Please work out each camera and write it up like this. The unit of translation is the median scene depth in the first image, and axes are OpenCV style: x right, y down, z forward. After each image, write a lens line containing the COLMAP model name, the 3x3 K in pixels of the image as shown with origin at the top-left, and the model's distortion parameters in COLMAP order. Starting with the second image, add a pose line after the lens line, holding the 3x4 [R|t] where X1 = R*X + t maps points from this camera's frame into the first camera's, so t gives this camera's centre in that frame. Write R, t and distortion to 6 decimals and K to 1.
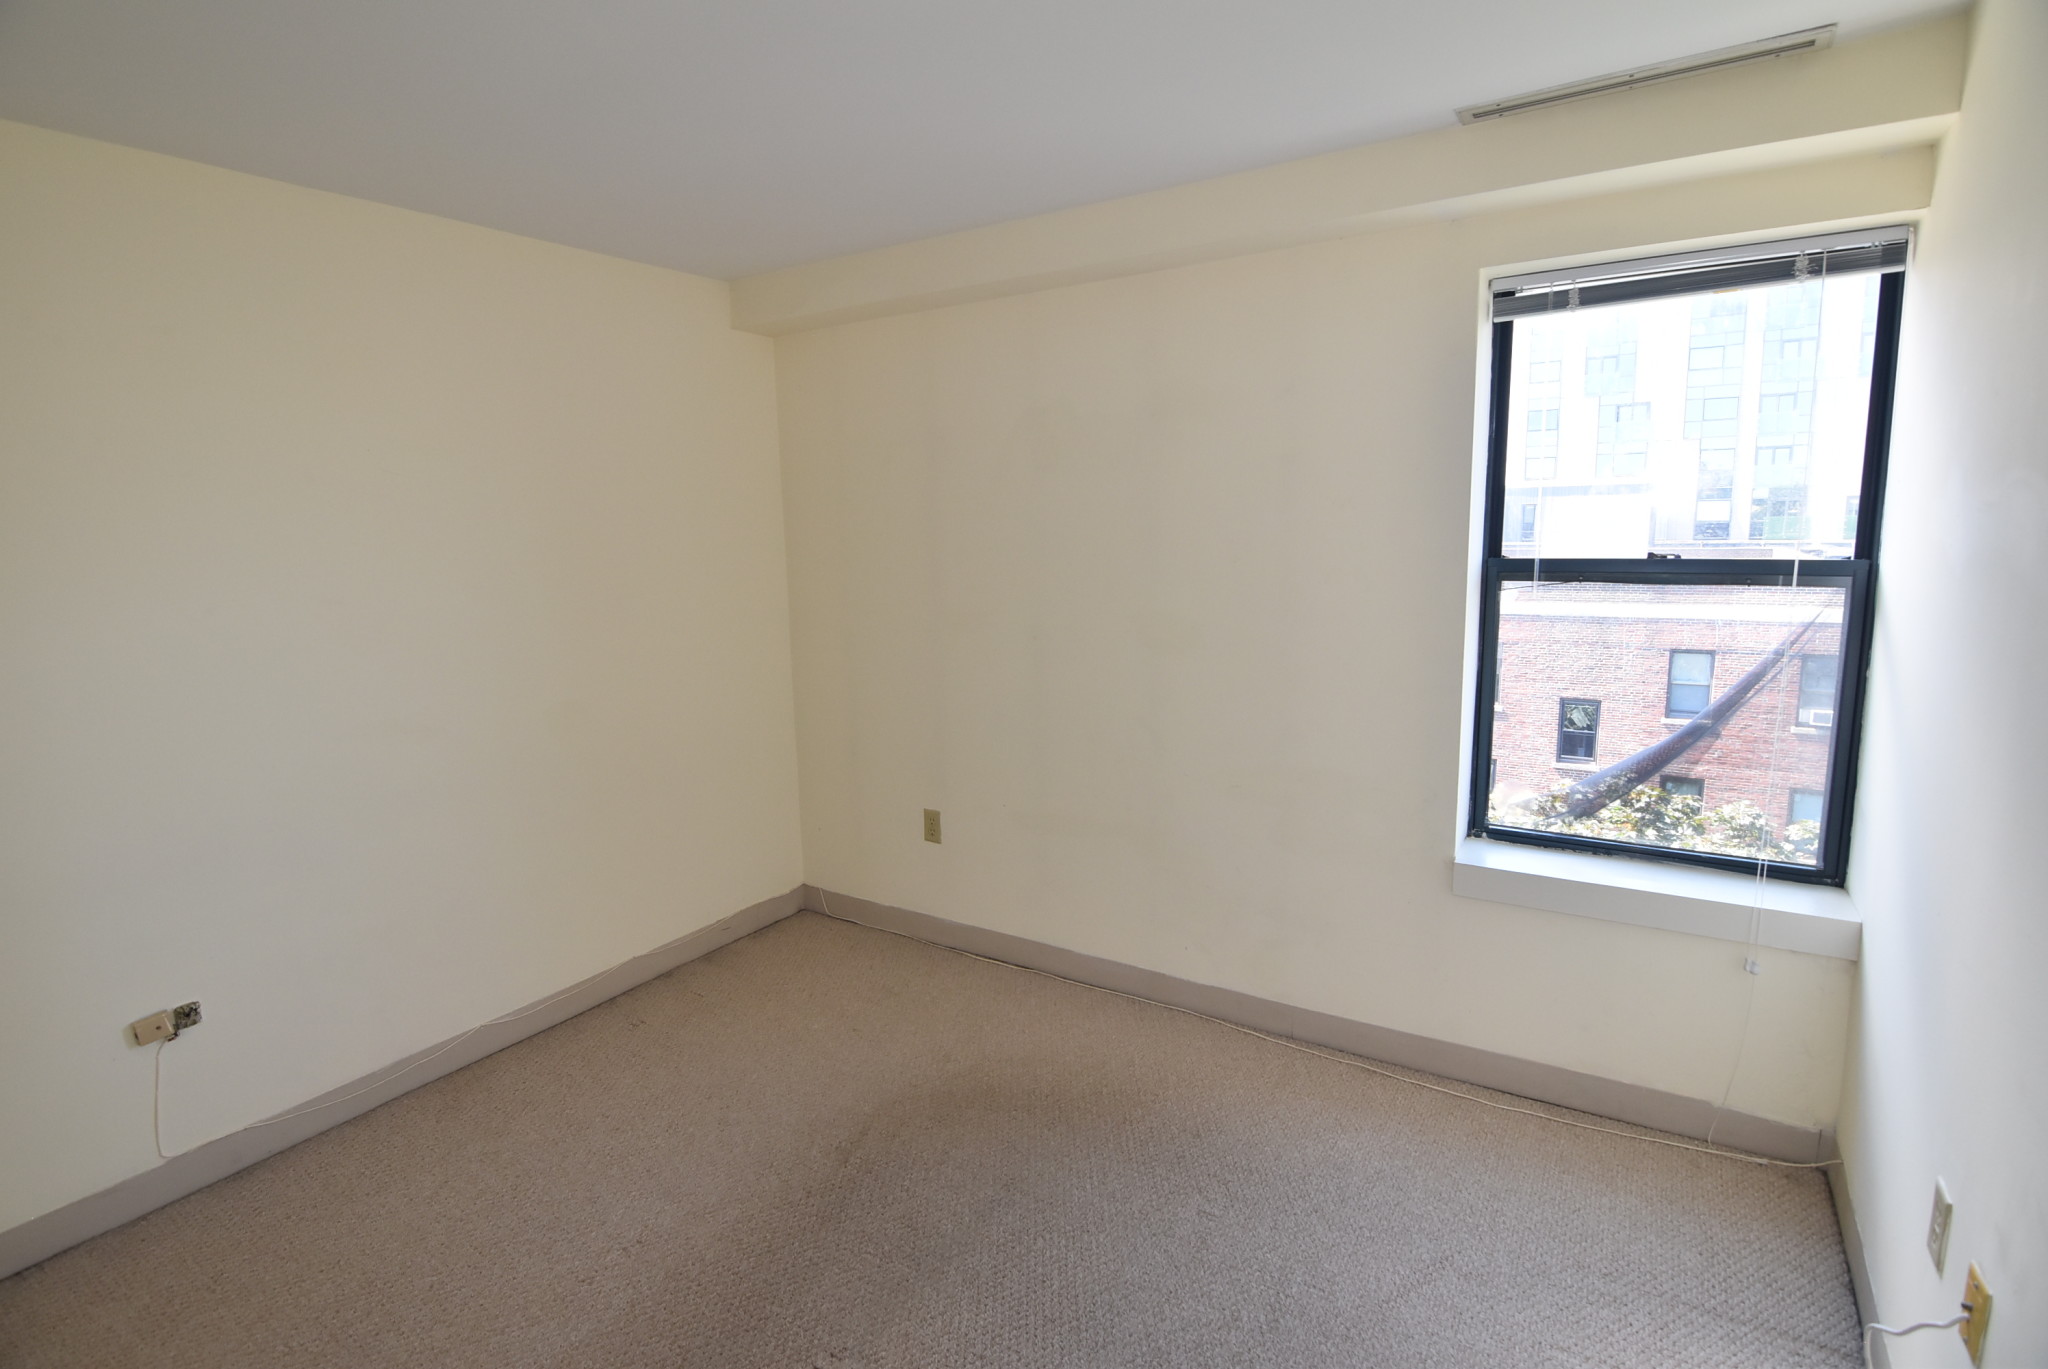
lens RADIAL K [[990.1, 0, 1025.6], [0, 990.1, 680.5], [0, 0, 1]] dist [-0.007071, -0.009469]
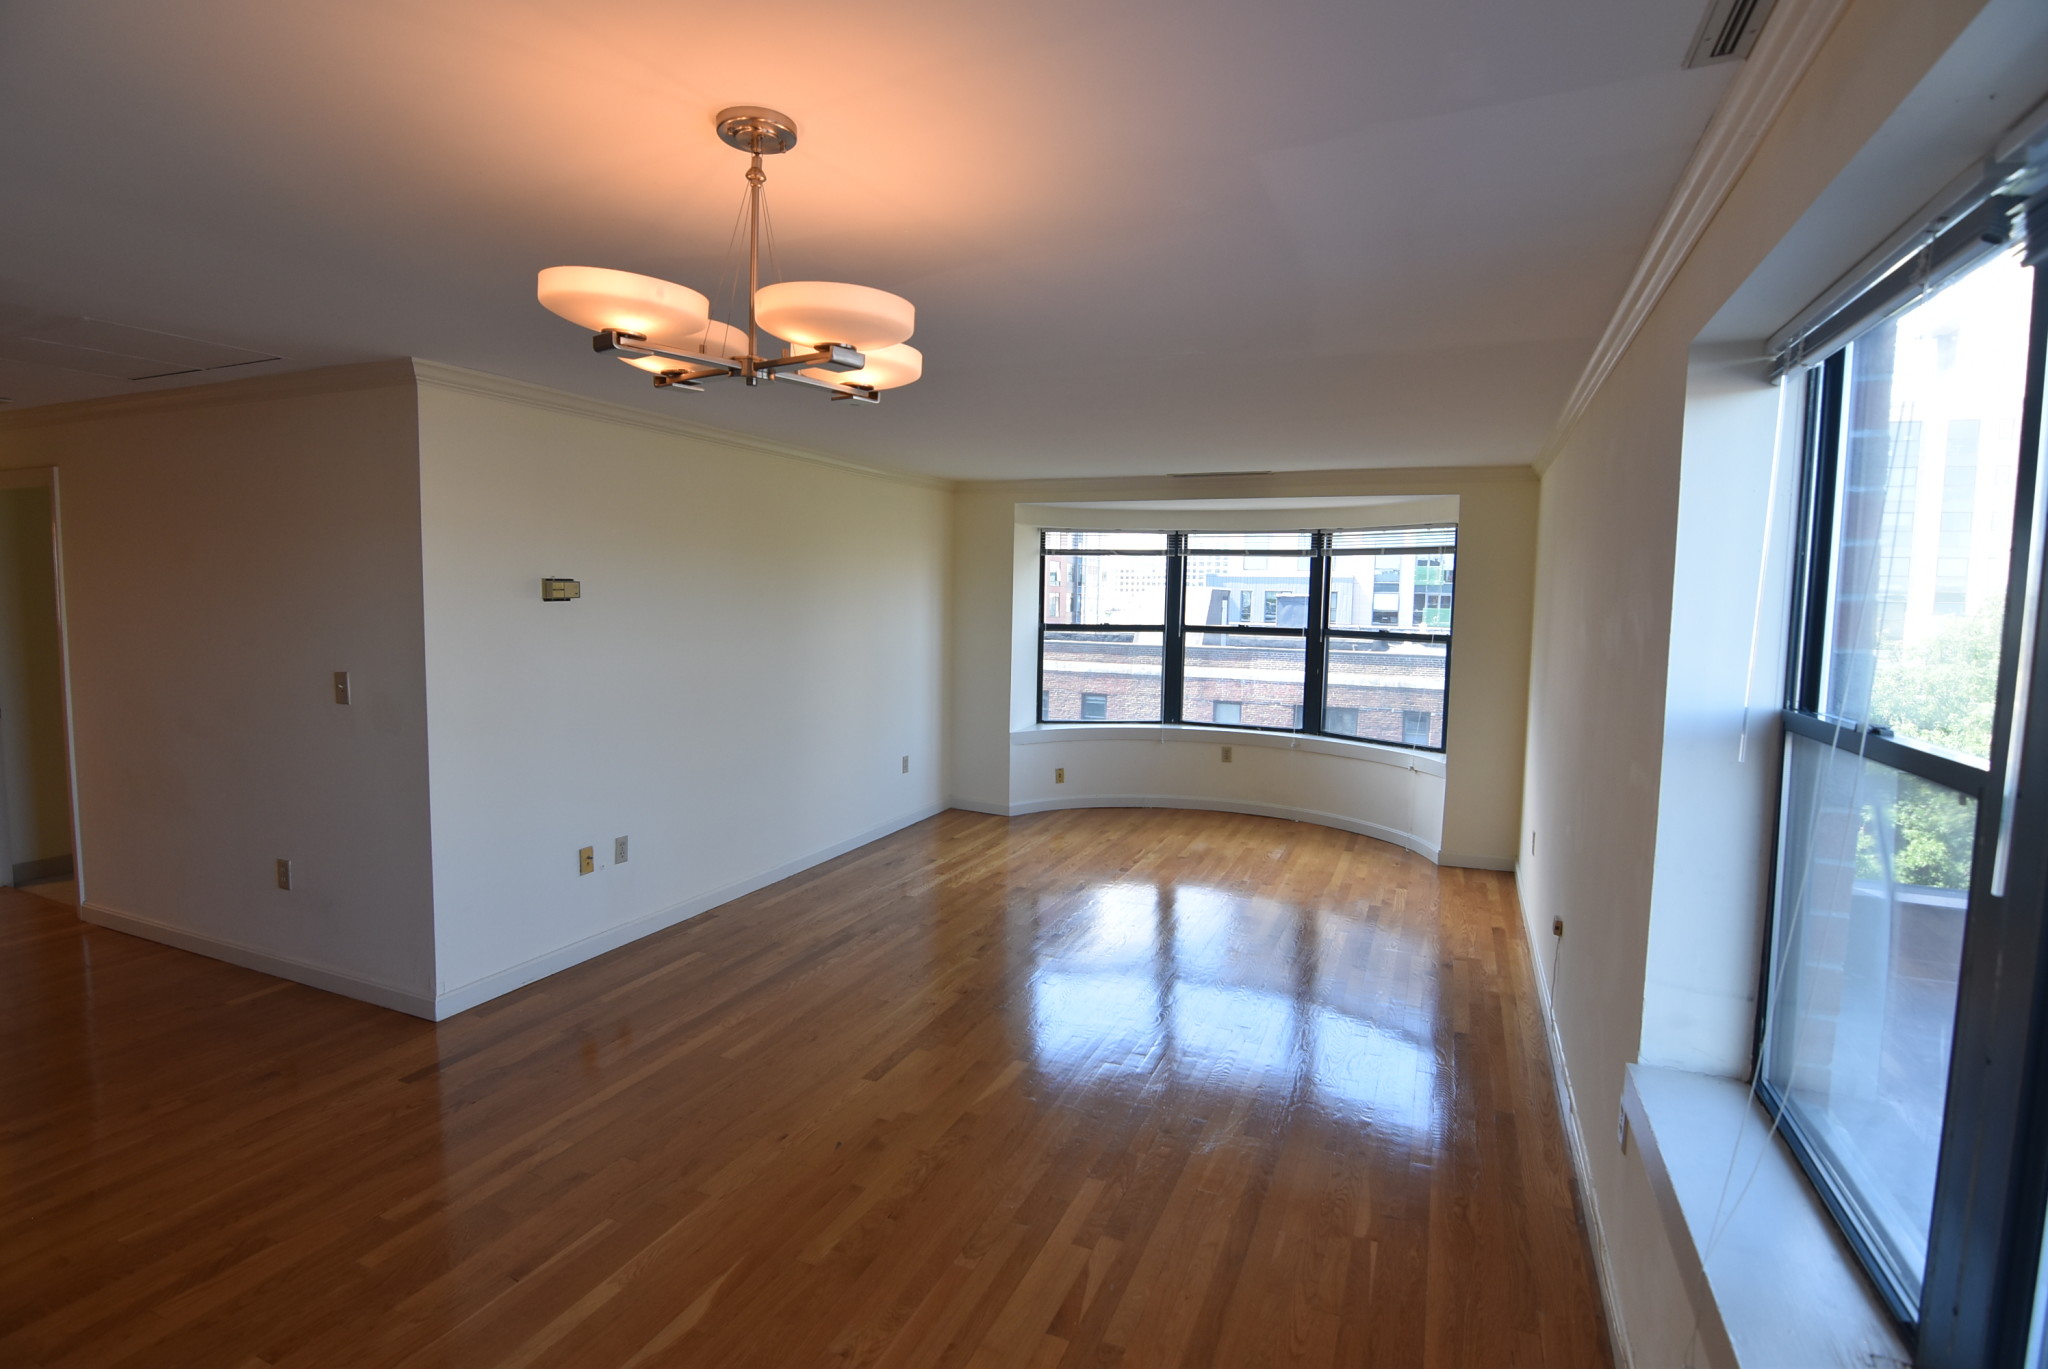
lens RADIAL K [[990.1, 0, 1019.6], [0, 990.1, 675.4], [0, 0, 1]] dist [-0.007071, -0.009469]
pose [[0.987524, 0.026933, 0.155151, 0.181416], [-0.015475, 0.997094, -0.074590, 0.040829], [-0.156709, 0.071259, 0.985071, -0.315235]]
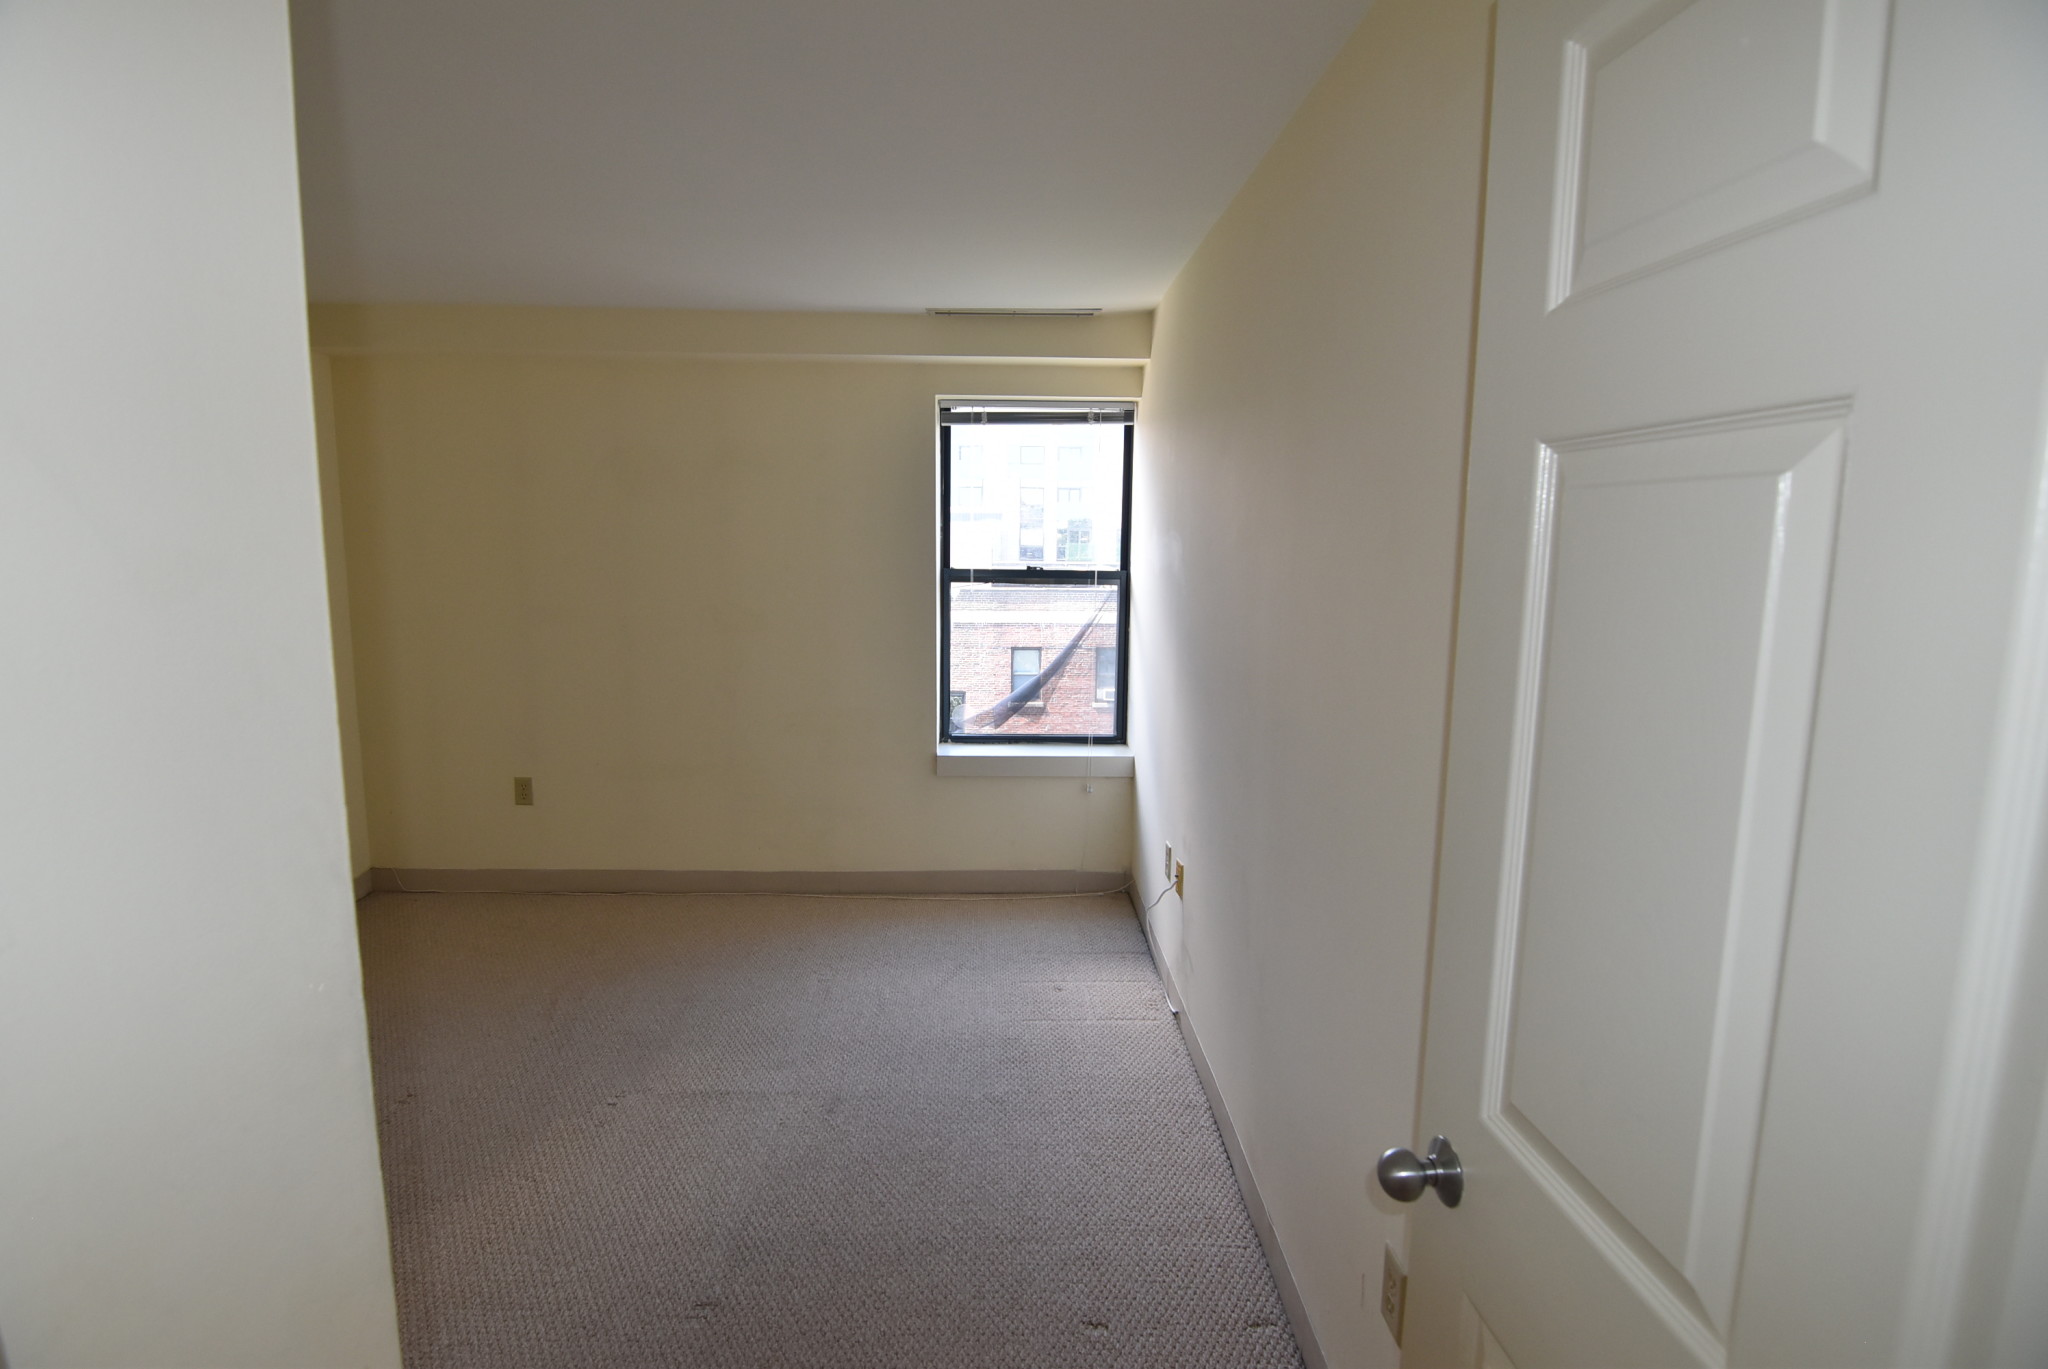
lens RADIAL K [[990.1, 0, 1016.7], [0, 990.1, 680.1], [0, 0, 1]] dist [-0.007071, -0.009469]
pose [[0.830297, -0.048453, 0.555211, -0.042034], [0.056772, 0.998385, 0.002228, 0.007593], [-0.554422, 0.029670, 0.831706, -0.050675]]
